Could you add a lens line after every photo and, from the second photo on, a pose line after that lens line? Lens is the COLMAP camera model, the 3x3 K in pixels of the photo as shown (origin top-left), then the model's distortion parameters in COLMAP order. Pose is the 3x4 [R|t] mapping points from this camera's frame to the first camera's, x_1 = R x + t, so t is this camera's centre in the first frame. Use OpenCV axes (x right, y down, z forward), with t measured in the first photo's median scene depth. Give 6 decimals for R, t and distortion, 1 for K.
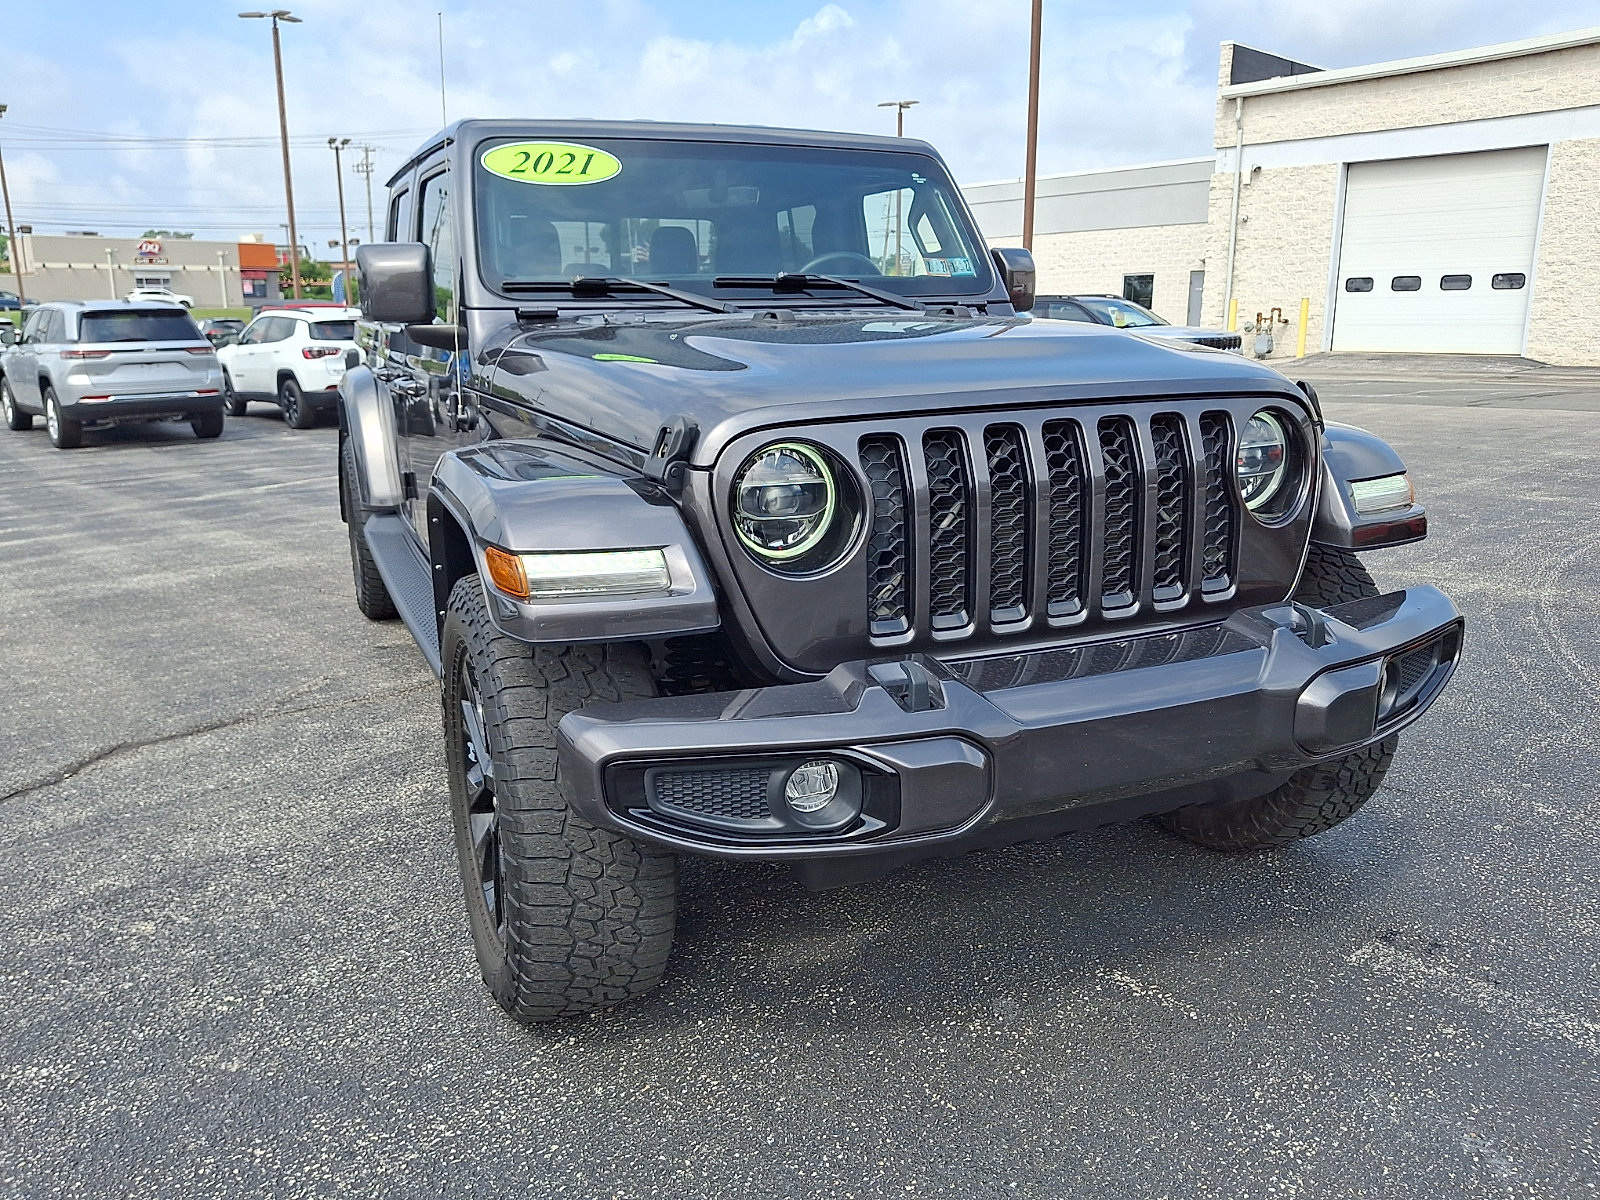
lens RADIAL K [[1213.1, 0, 809.5], [0, 1213.1, 620.5], [0, 0, 1]] dist [-0.008778, -0.005841]
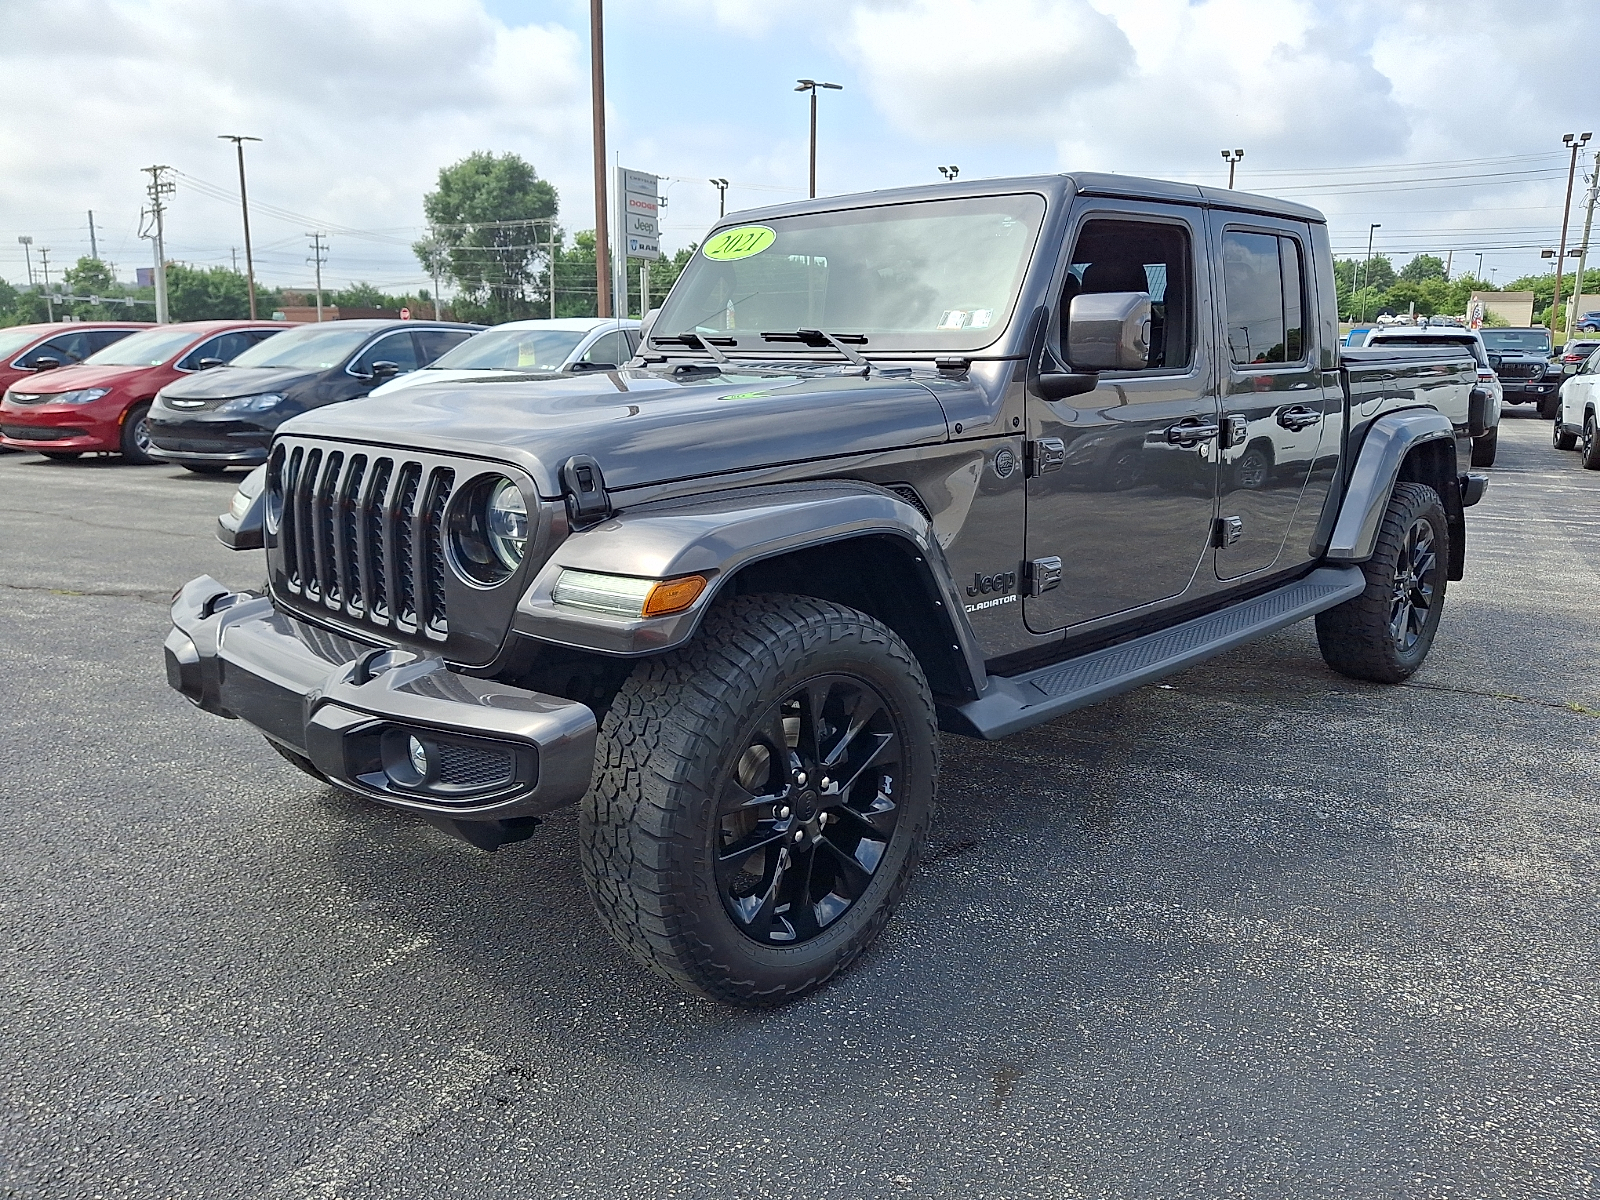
lens RADIAL K [[1220.8, 0, 800.0], [0, 1220.8, 600.0], [0, 0, 1]] dist [0.005135, -0.011415]
pose [[0.359424, 0.205863, -0.910184, 1.112709], [-0.236754, 0.963567, 0.124445, -0.203442], [0.902642, 0.170762, 0.395068, 0.653768]]
